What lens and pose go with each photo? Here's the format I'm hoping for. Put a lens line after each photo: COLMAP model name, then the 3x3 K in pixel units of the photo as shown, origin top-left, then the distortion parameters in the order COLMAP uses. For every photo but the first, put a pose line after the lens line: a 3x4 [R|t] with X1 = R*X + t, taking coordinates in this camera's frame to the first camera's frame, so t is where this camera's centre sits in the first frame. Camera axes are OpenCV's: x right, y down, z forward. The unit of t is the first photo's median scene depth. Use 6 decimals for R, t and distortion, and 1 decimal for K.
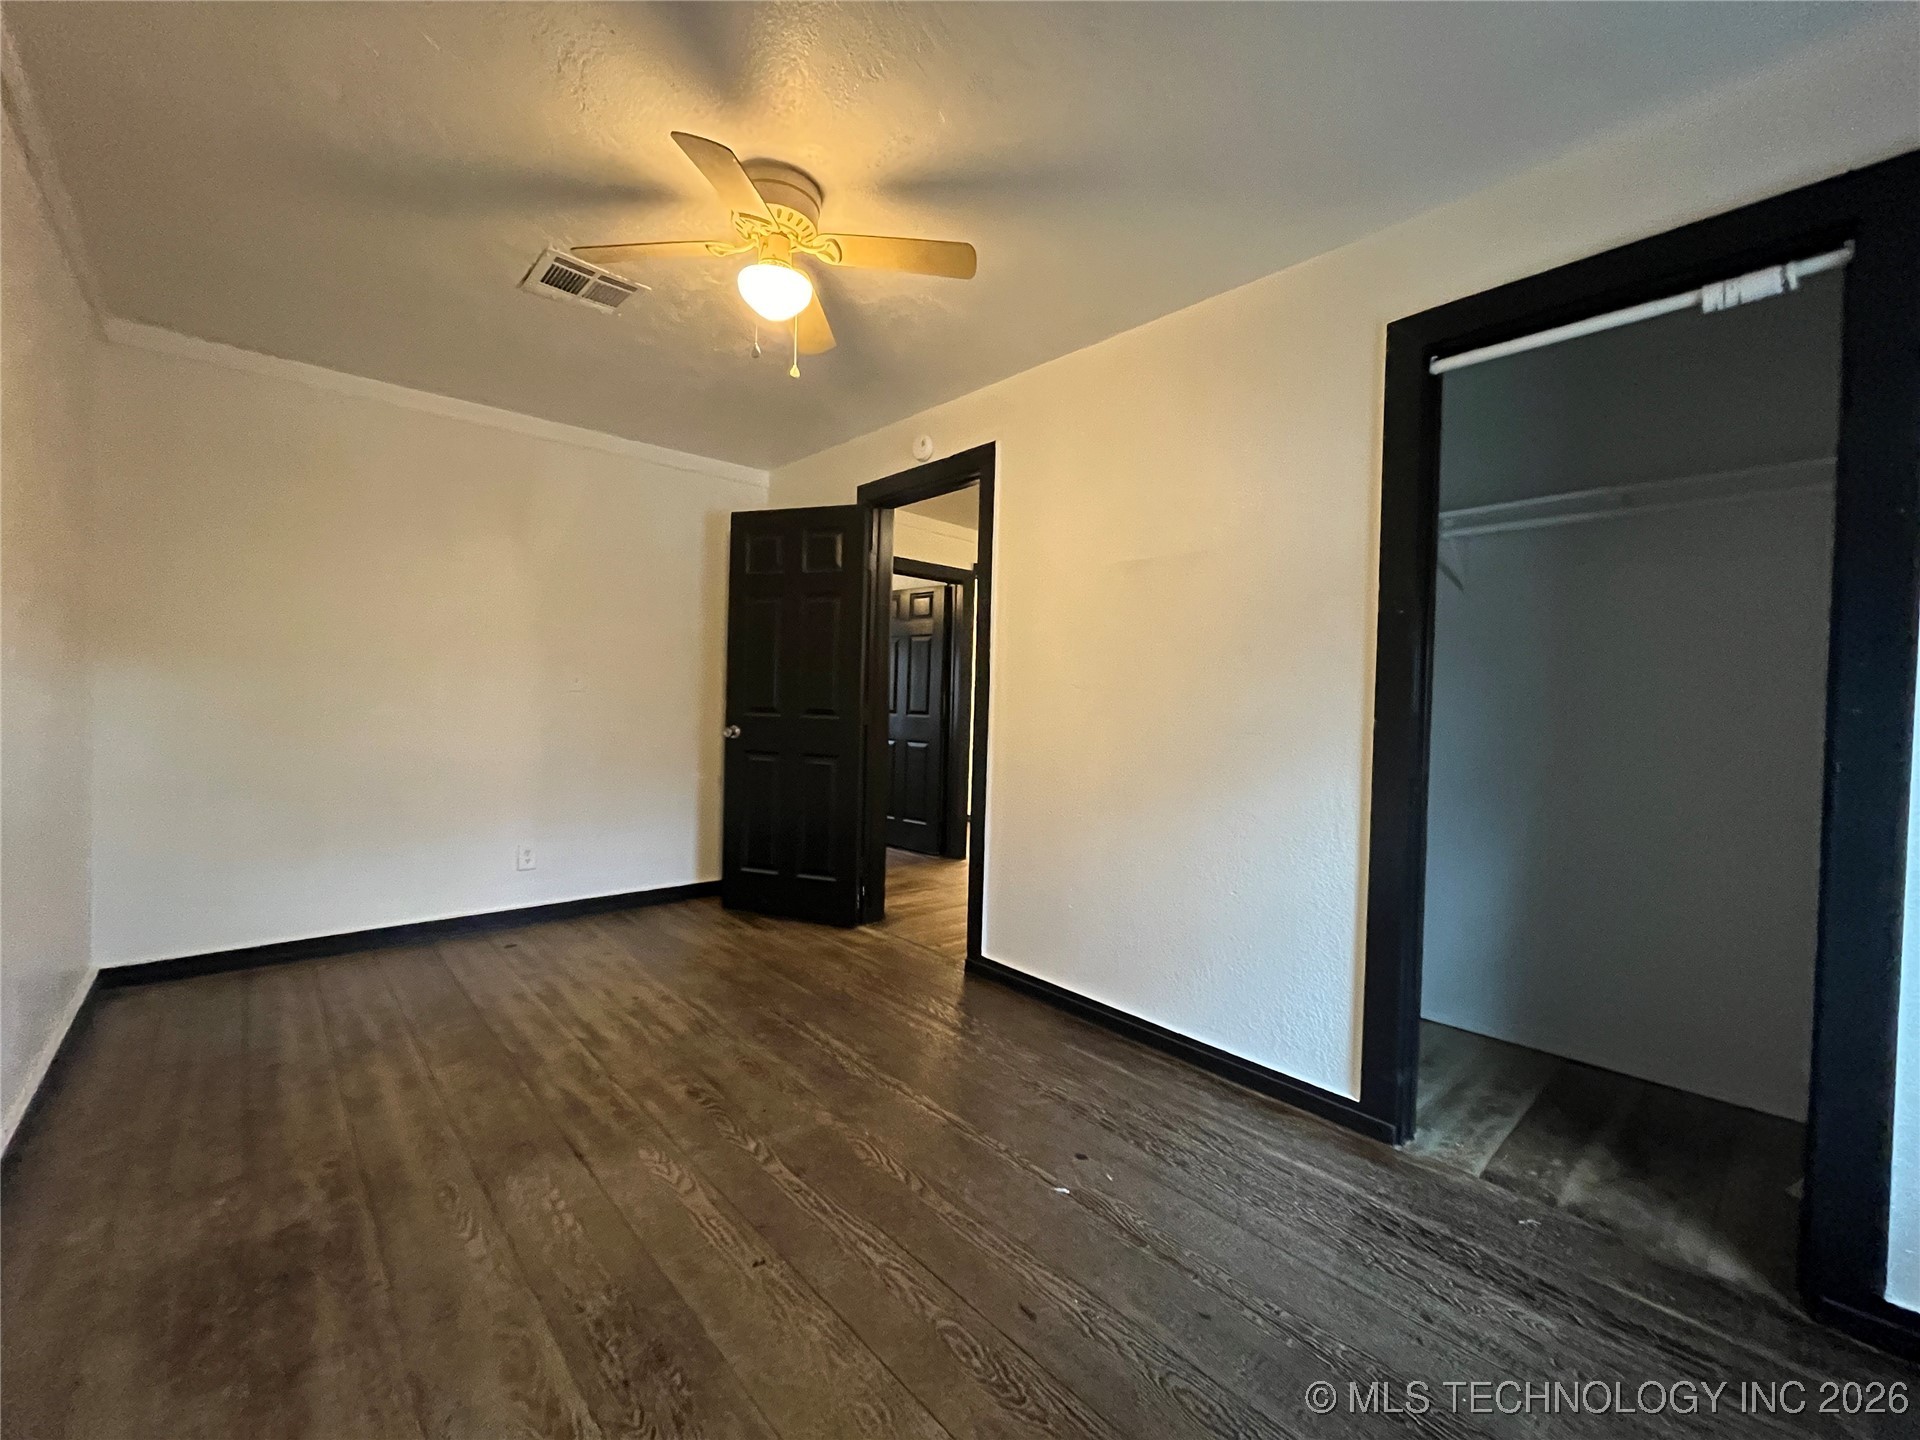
lens RADIAL K [[772.2, 0, 953.8], [0, 772.2, 719.3], [0, 0, 1]] dist [-0.004181, -0.000376]
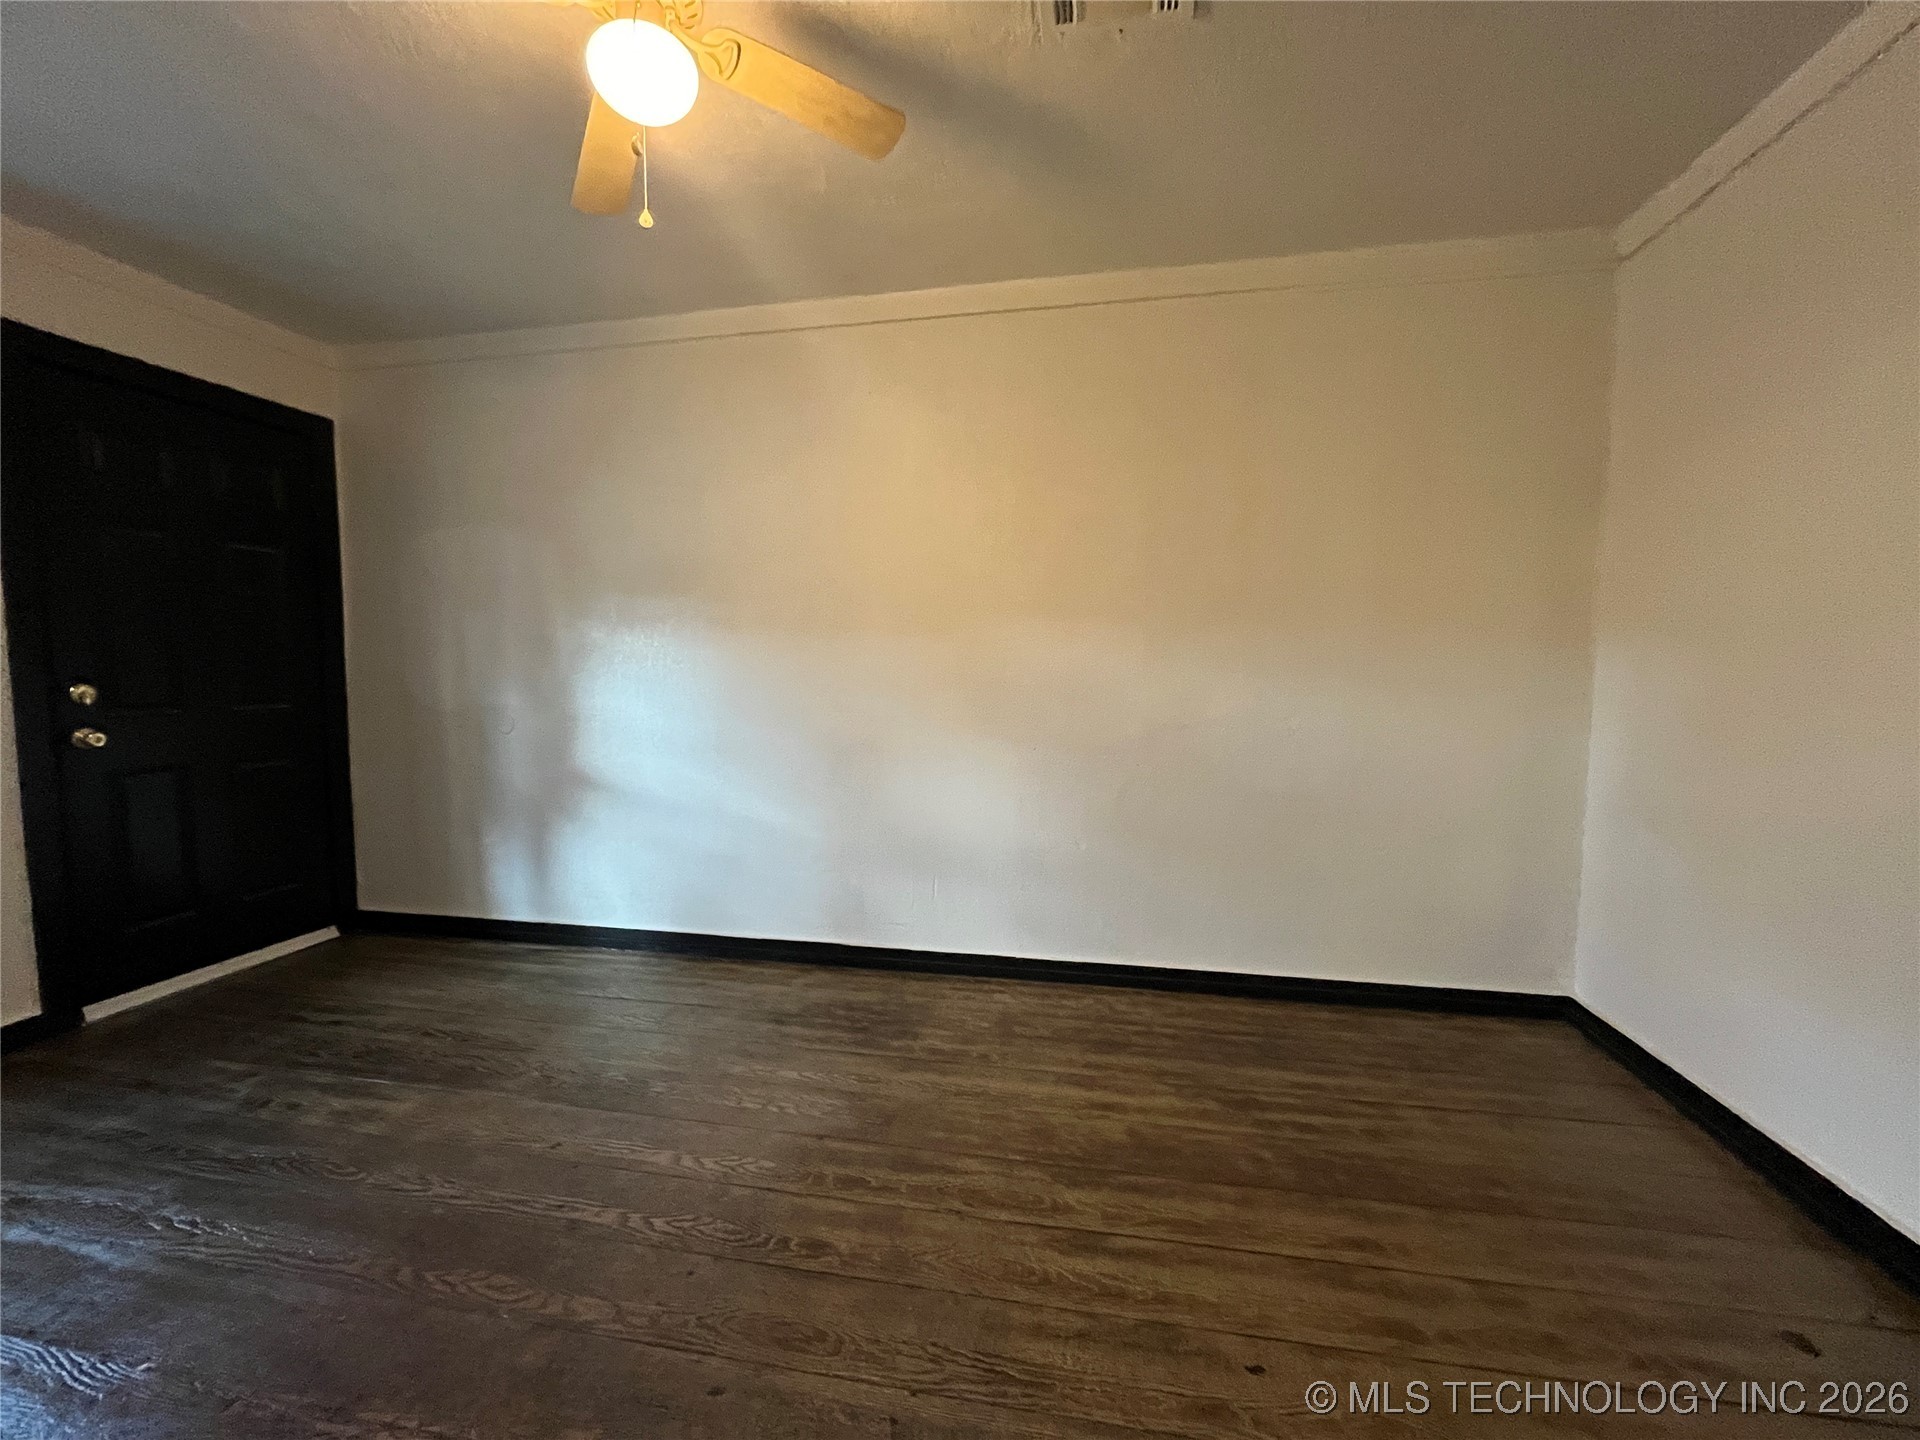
lens RADIAL K [[759.2, 0, 960.0], [0, 759.2, 720.0], [0, 0, 1]] dist [-0.001119, 0.000025]
pose [[-0.796097, 0.010894, -0.605071, -0.032905], [-0.034187, 0.997432, 0.062938, -0.037206], [0.604203, 0.070790, -0.793680, 1.660485]]
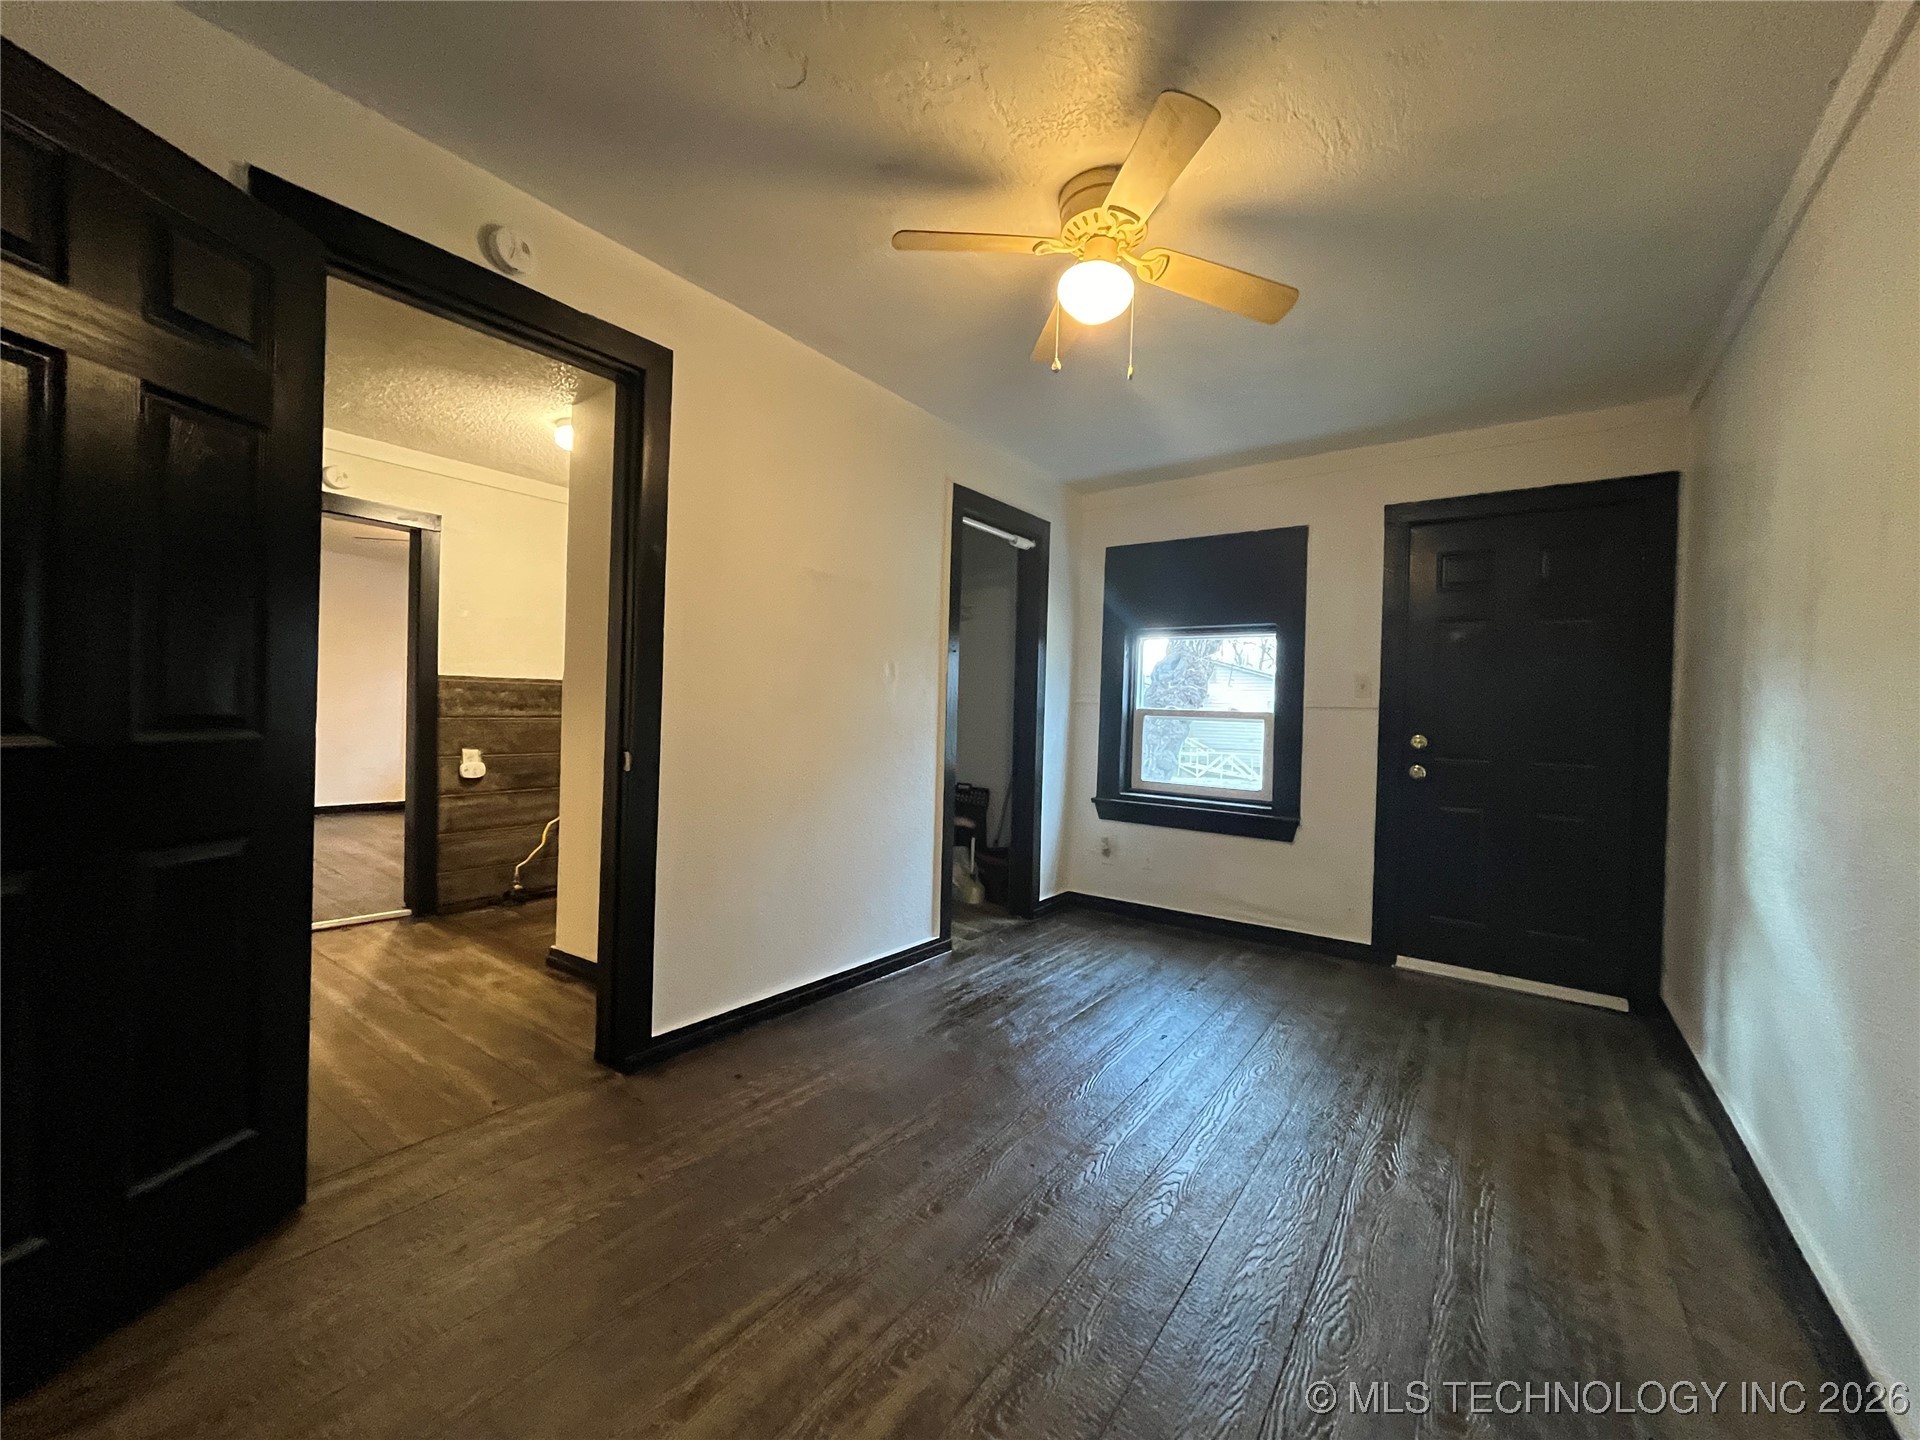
lens RADIAL K [[772.2, 0, 953.8], [0, 772.2, 719.3], [0, 0, 1]] dist [-0.004181, -0.000376]
pose [[-0.201680, -0.049379, 0.978206, -1.105911], [-0.022447, 0.998699, 0.045786, -0.062615], [-0.979194, -0.012723, -0.202526, 1.295296]]
